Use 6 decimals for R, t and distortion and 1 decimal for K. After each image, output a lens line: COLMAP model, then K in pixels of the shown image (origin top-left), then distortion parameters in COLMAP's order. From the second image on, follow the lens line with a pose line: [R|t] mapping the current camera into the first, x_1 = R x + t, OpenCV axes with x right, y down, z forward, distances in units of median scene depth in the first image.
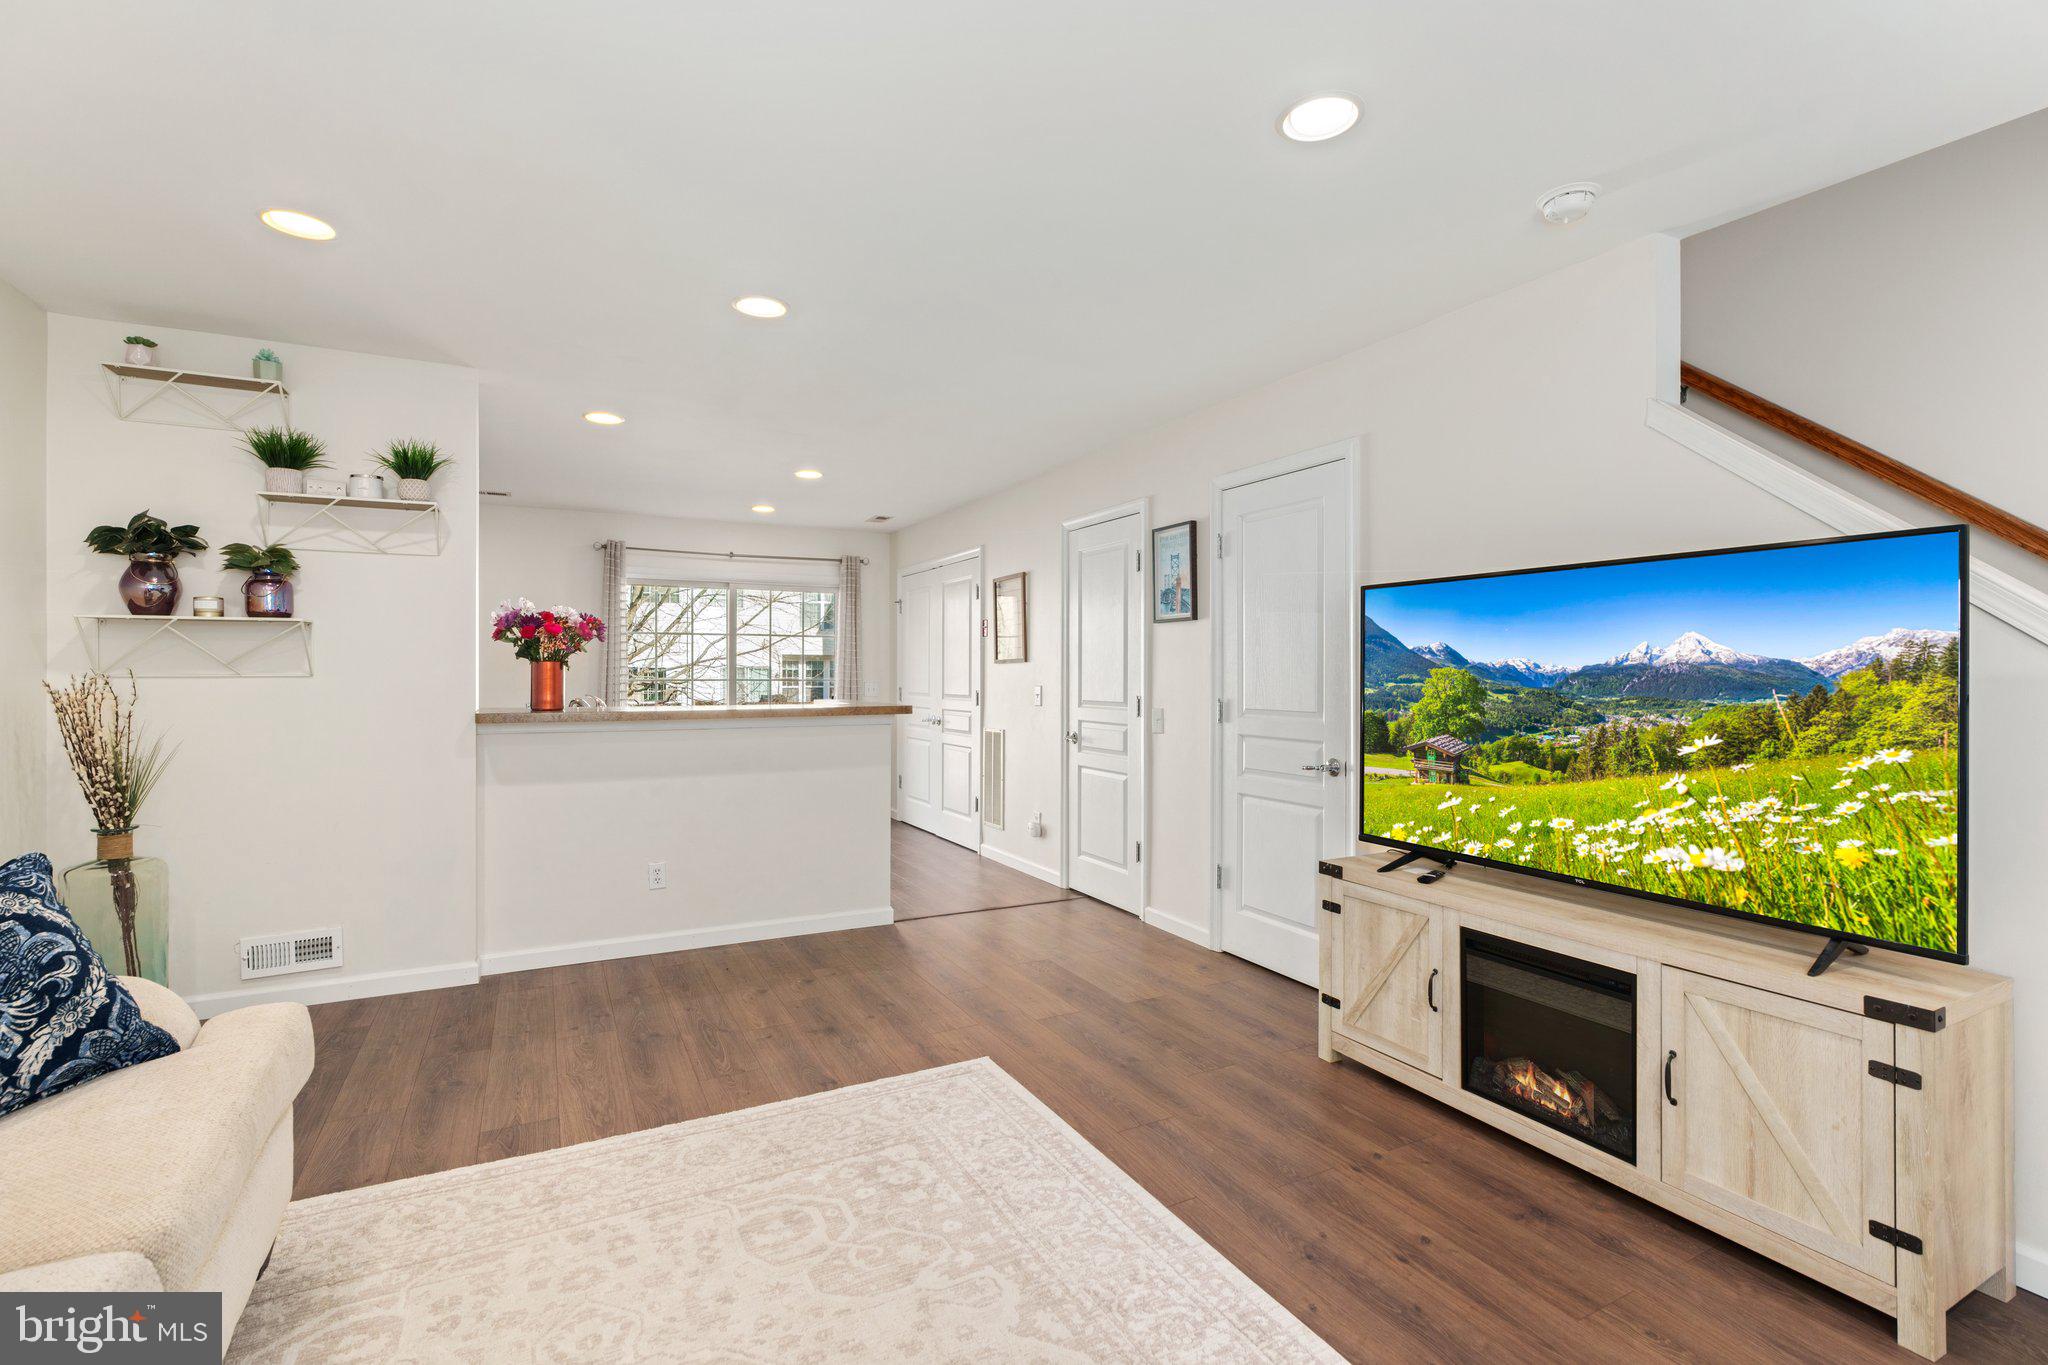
lens RADIAL K [[927.4, 0, 1016.1], [0, 927.4, 651.3], [0, 0, 1]] dist [-0.000168, 0.000471]
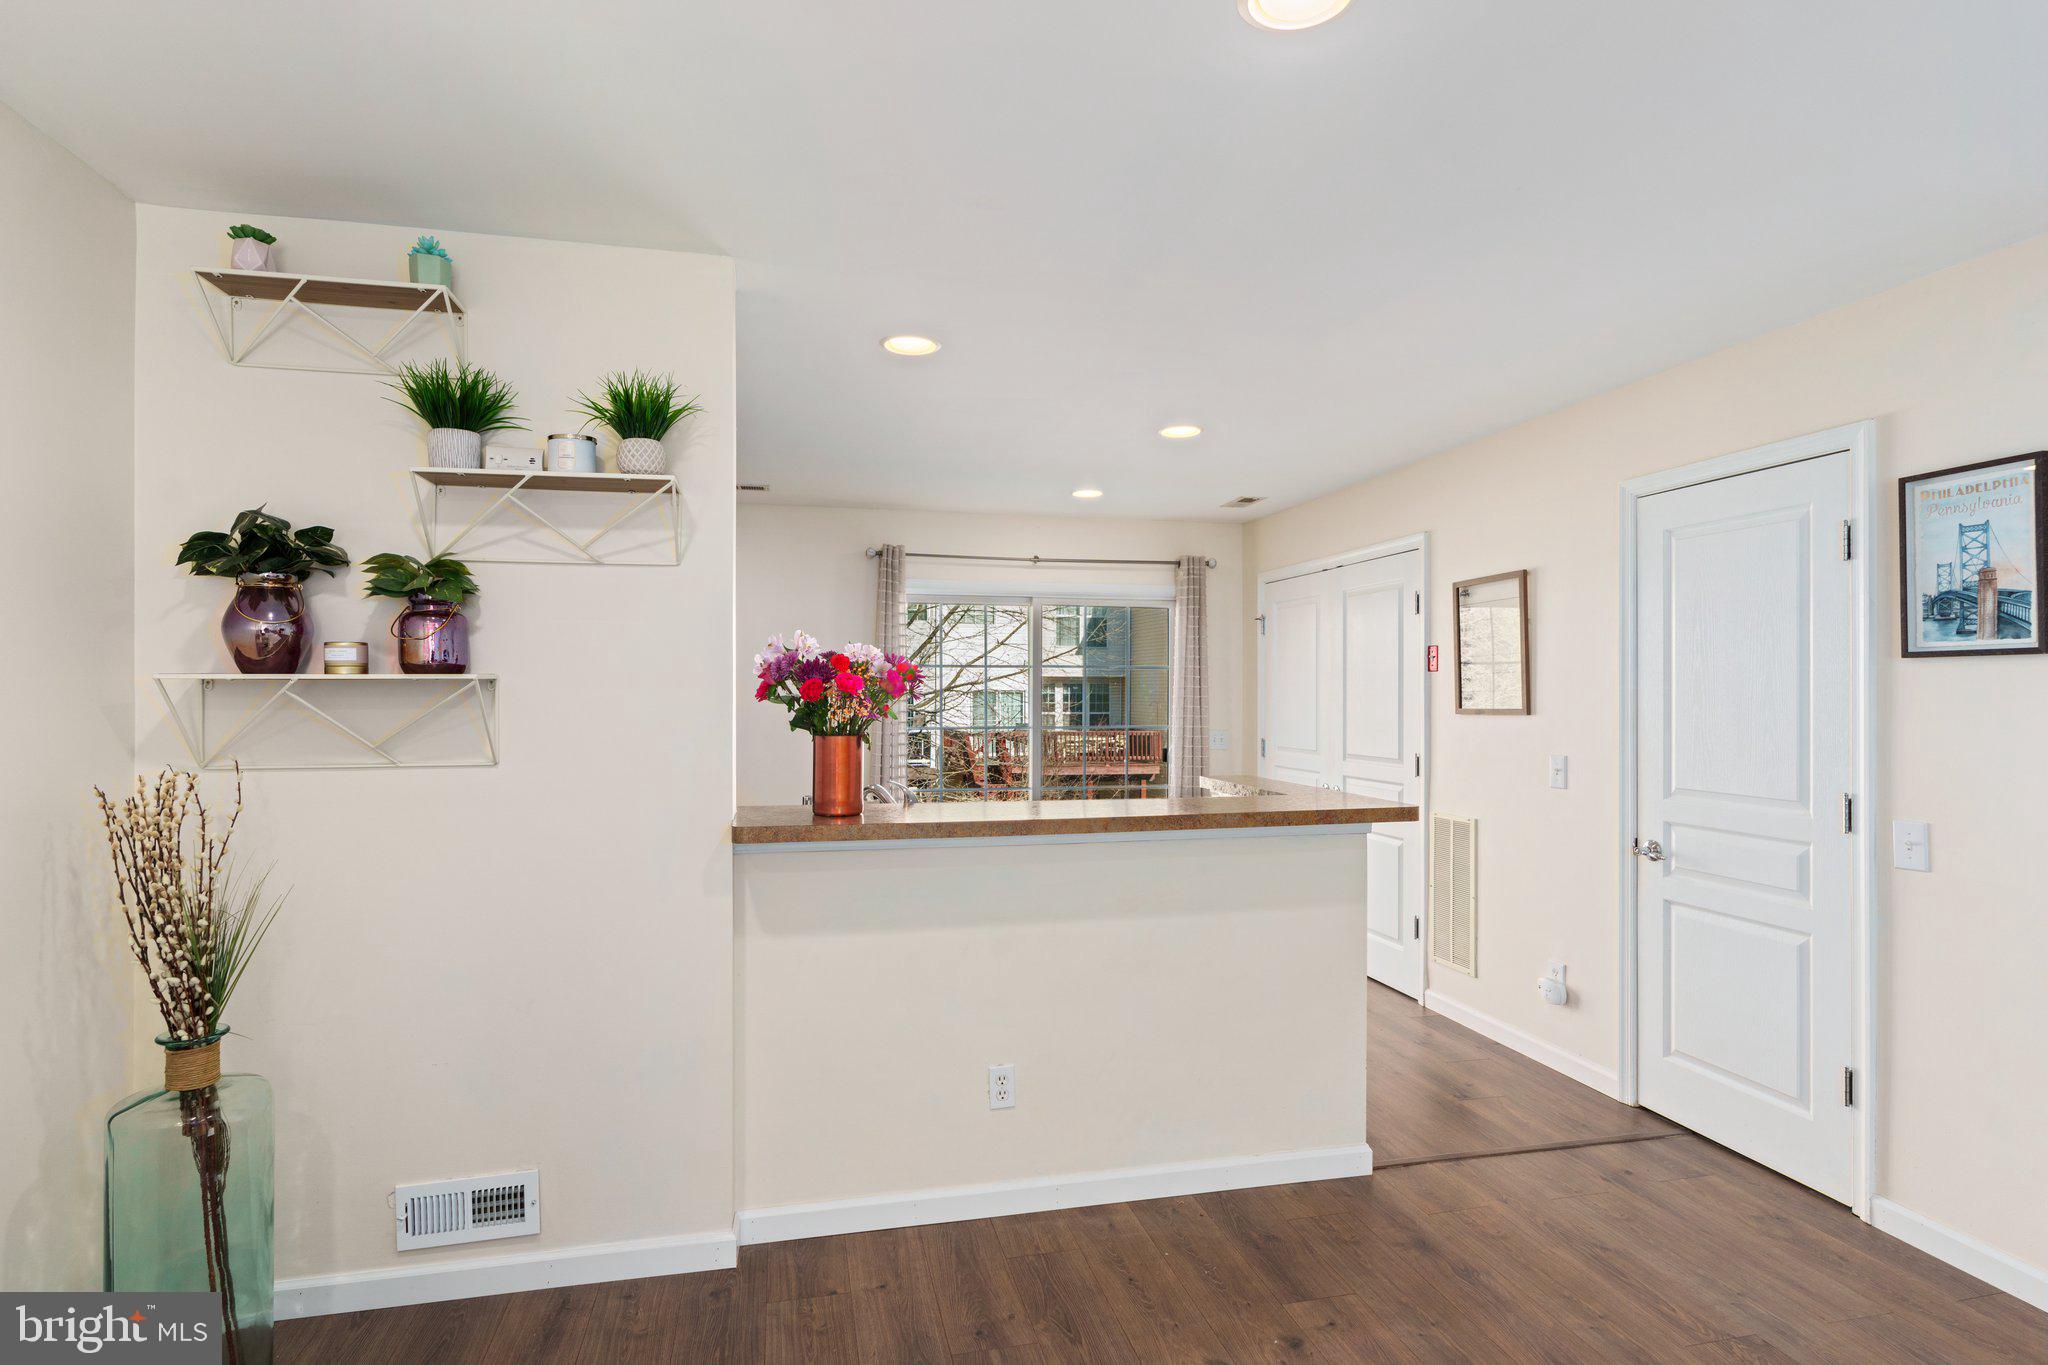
lens RADIAL K [[1076.4, 0, 1022.2], [0, 1076.4, 650.2], [0, 0, 1]] dist [0.000033, 0.000305]
pose [[0.966964, -0.010163, -0.254709, -0.221294], [0.005160, 0.999781, -0.020304, -0.031551], [0.254860, 0.018319, 0.966805, 0.369263]]
